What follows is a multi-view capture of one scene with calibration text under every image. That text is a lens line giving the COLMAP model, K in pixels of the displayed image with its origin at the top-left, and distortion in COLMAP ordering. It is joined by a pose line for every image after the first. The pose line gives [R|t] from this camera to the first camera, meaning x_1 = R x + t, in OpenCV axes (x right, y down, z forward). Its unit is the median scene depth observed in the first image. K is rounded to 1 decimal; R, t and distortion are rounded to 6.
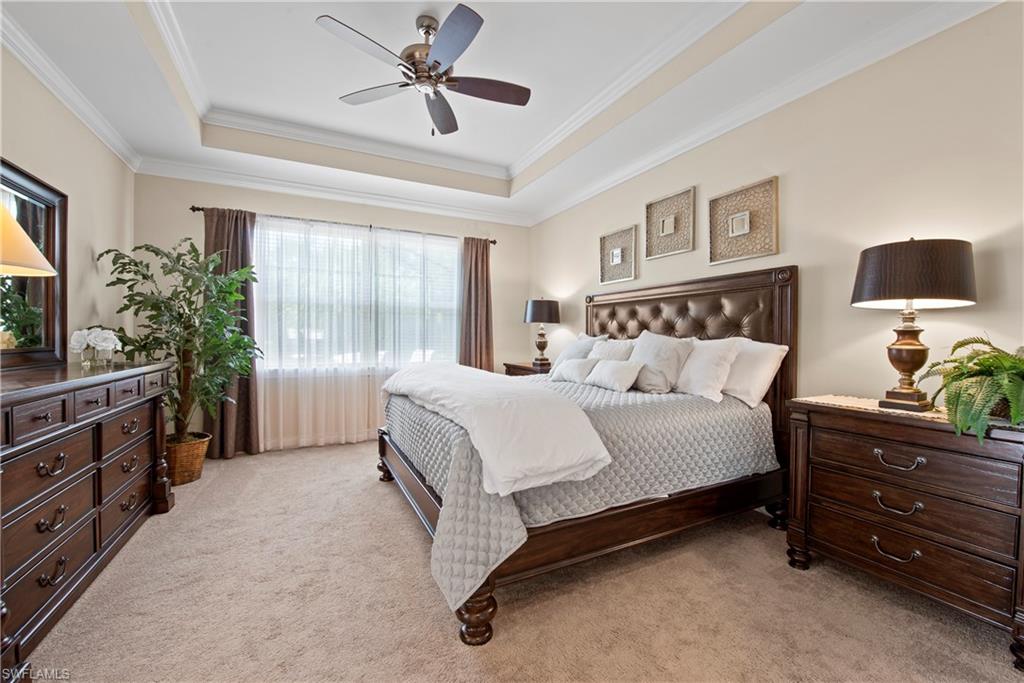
lens RADIAL K [[400.9, 0, 505.4], [0, 400.9, 339.3], [0, 0, 1]] dist [-0.016062, 0.001272]
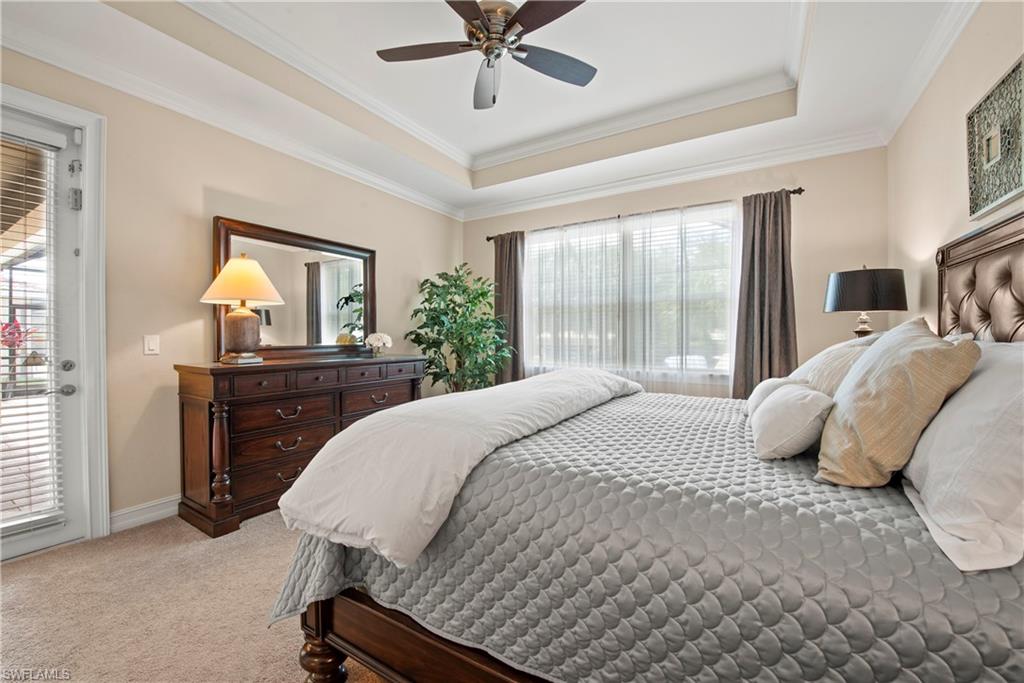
lens RADIAL K [[400.9, 0, 512.9], [0, 400.9, 340.6], [0, 0, 1]] dist [-0.016062, 0.001272]
pose [[0.549208, 0.002210, -0.835683, 0.293020], [-0.001453, 0.999998, 0.001689, -0.000090], [0.835685, 0.000286, 0.549210, 0.294414]]
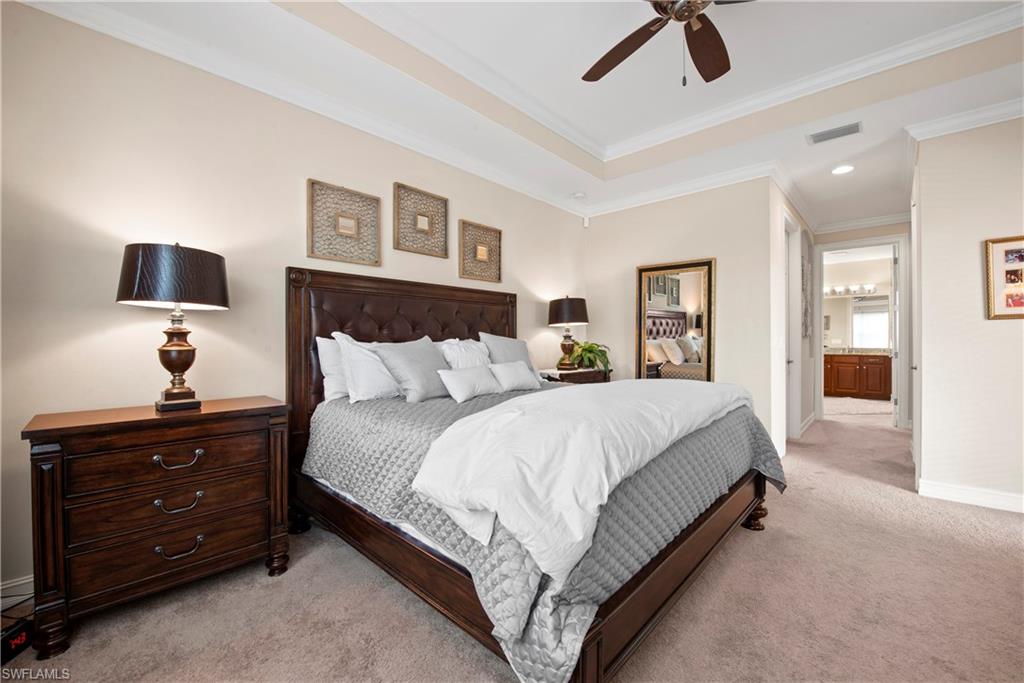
lens RADIAL K [[400.9, 0, 517.0], [0, 400.9, 340.9], [0, 0, 1]] dist [-0.016062, 0.001272]
pose [[-0.363801, -0.006681, 0.931453, -0.413160], [0.005188, 0.999944, 0.009199, -0.006174], [-0.931462, 0.008179, -0.363746, 0.833297]]
